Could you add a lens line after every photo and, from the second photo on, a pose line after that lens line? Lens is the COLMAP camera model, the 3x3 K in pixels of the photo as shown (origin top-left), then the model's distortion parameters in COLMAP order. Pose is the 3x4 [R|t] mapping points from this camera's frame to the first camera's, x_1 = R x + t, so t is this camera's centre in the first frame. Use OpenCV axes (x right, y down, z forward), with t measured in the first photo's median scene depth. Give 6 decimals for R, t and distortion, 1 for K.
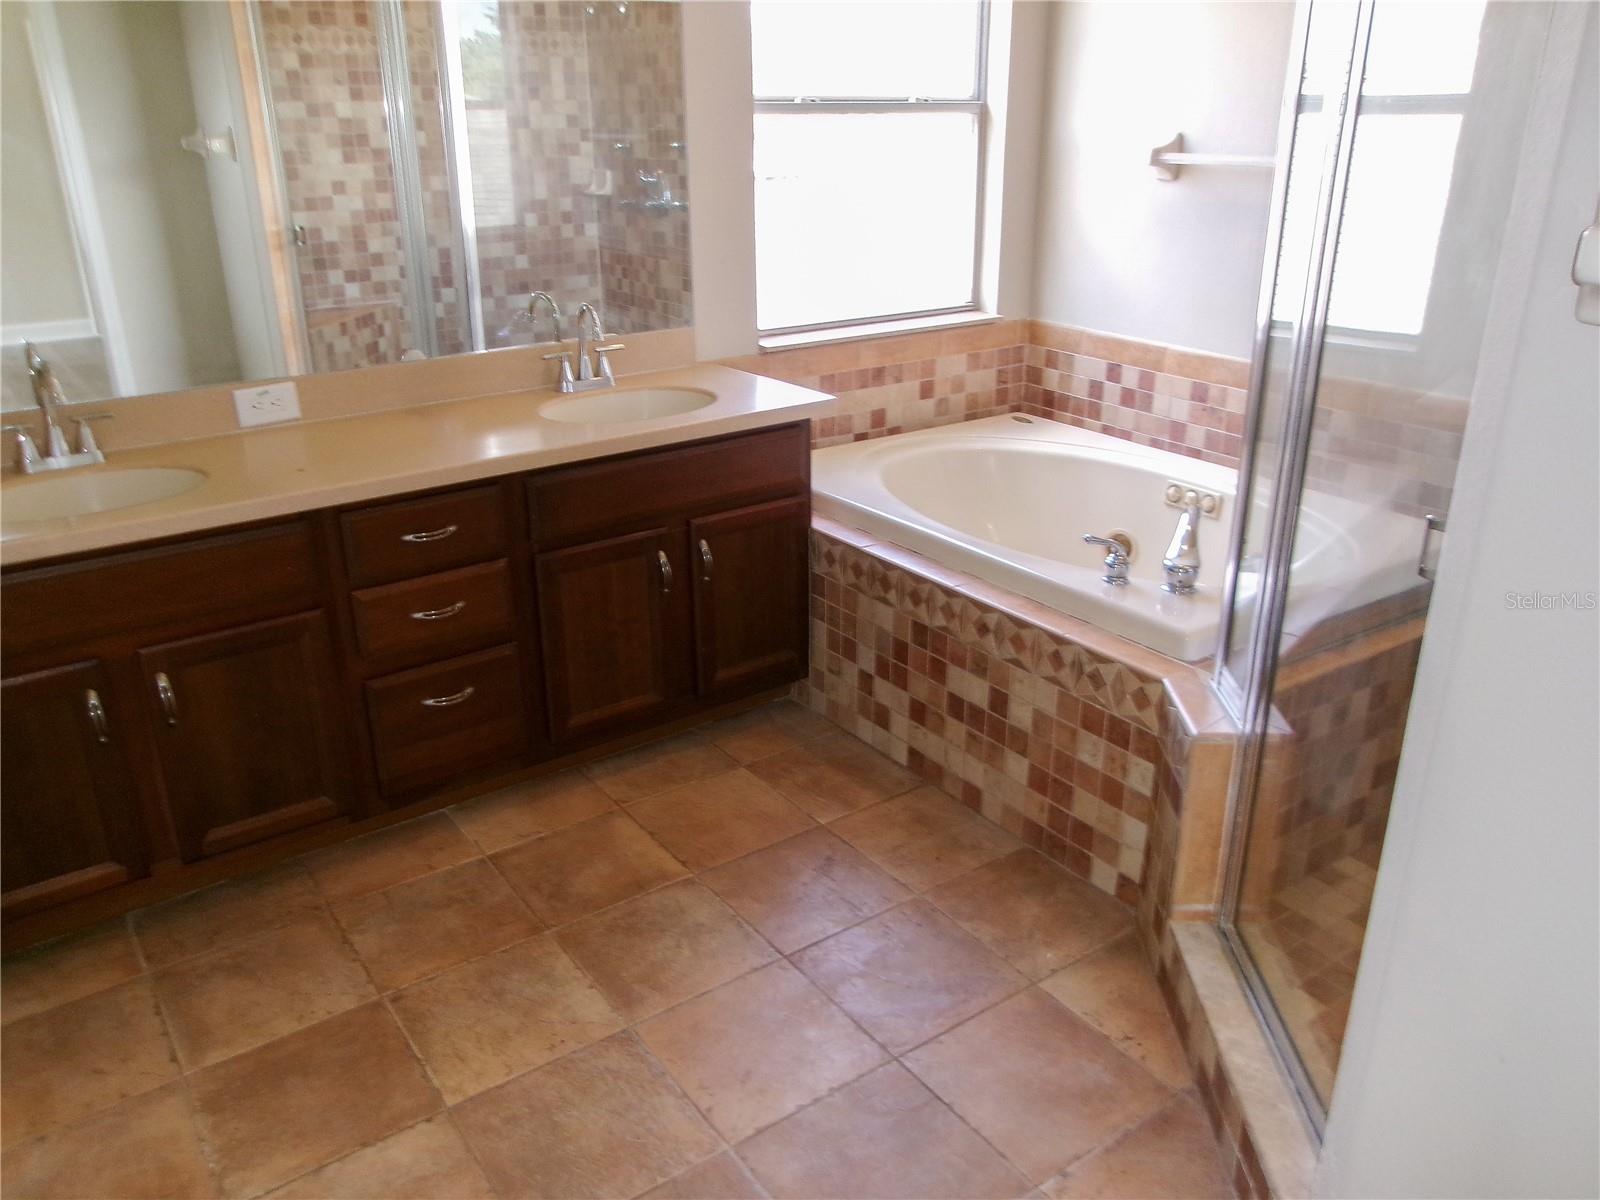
lens RADIAL K [[1252.2, 0, 799.8], [0, 1252.2, 598.6], [0, 0, 1]] dist [0.003535, 0.013837]
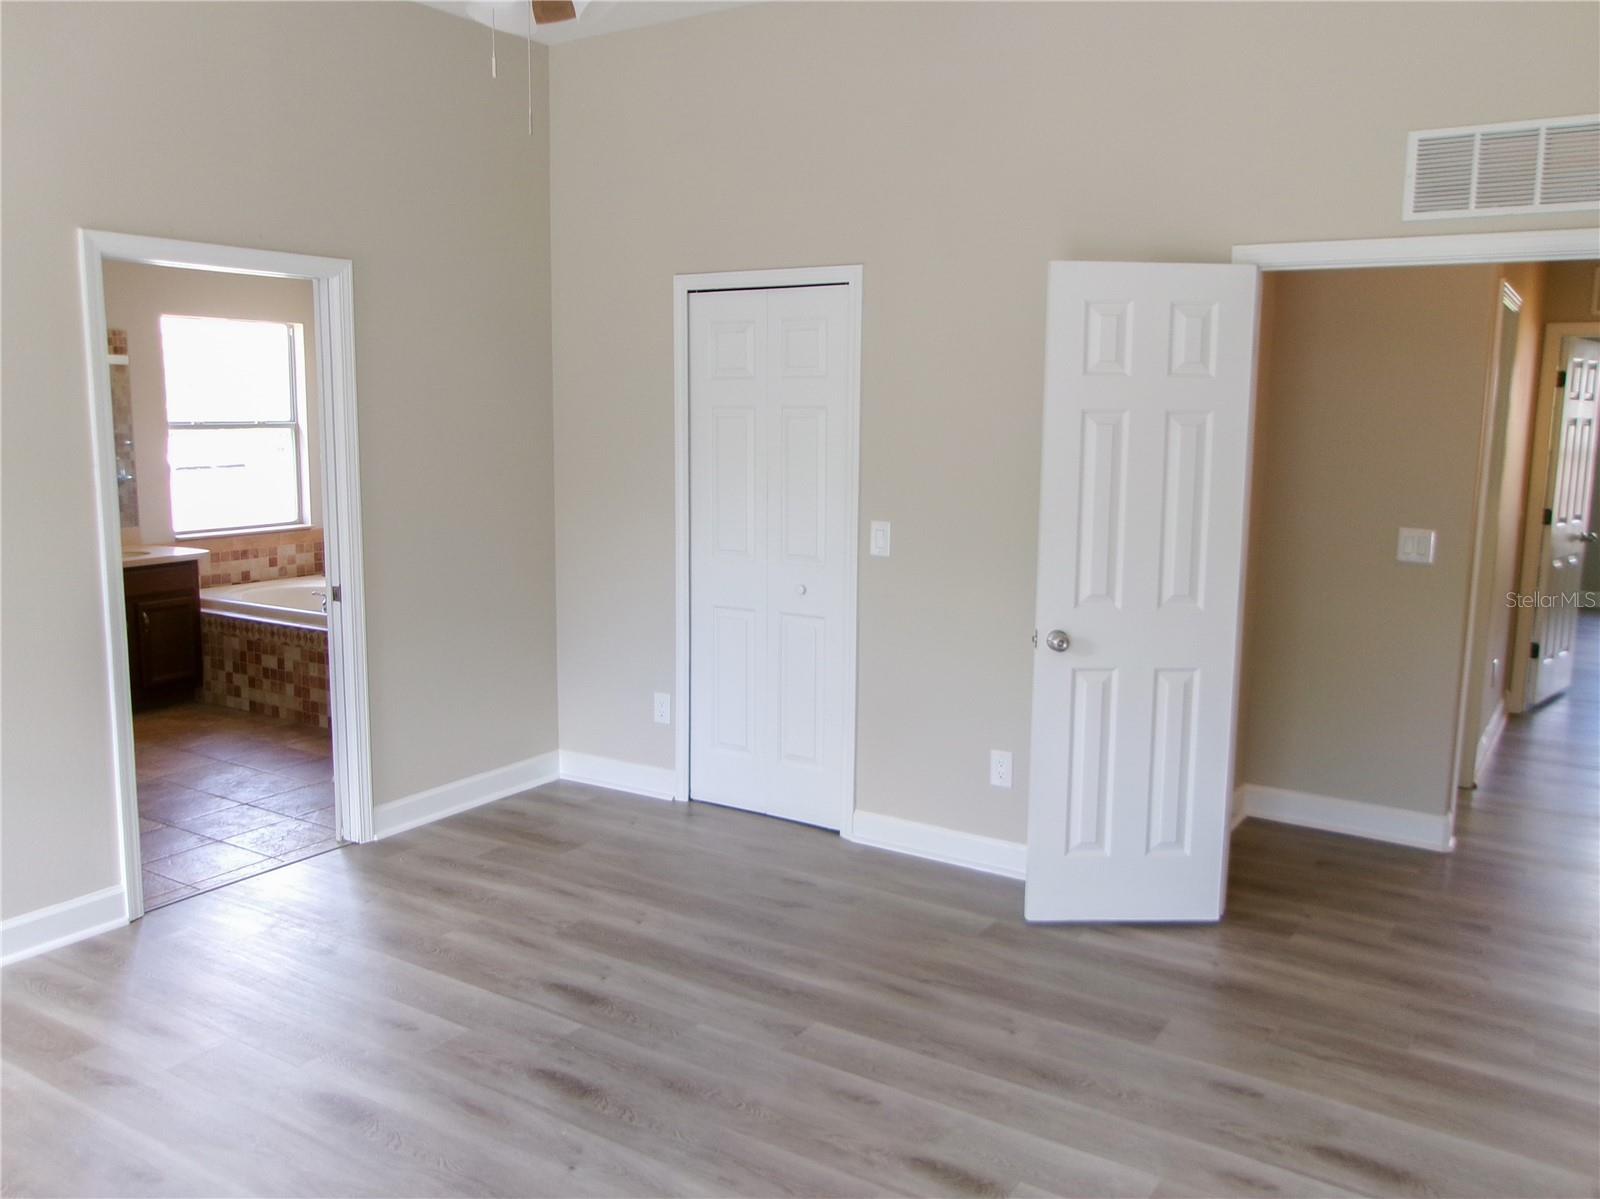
lens RADIAL K [[1252.2, 0, 745.9], [0, 1252.2, 595.6], [0, 0, 1]] dist [0.003535, 0.013837]
pose [[0.935554, -0.040306, 0.350876, 0.137072], [0.117434, 0.972442, -0.201409, 0.481437], [-0.333089, 0.229634, 0.914505, -1.348478]]
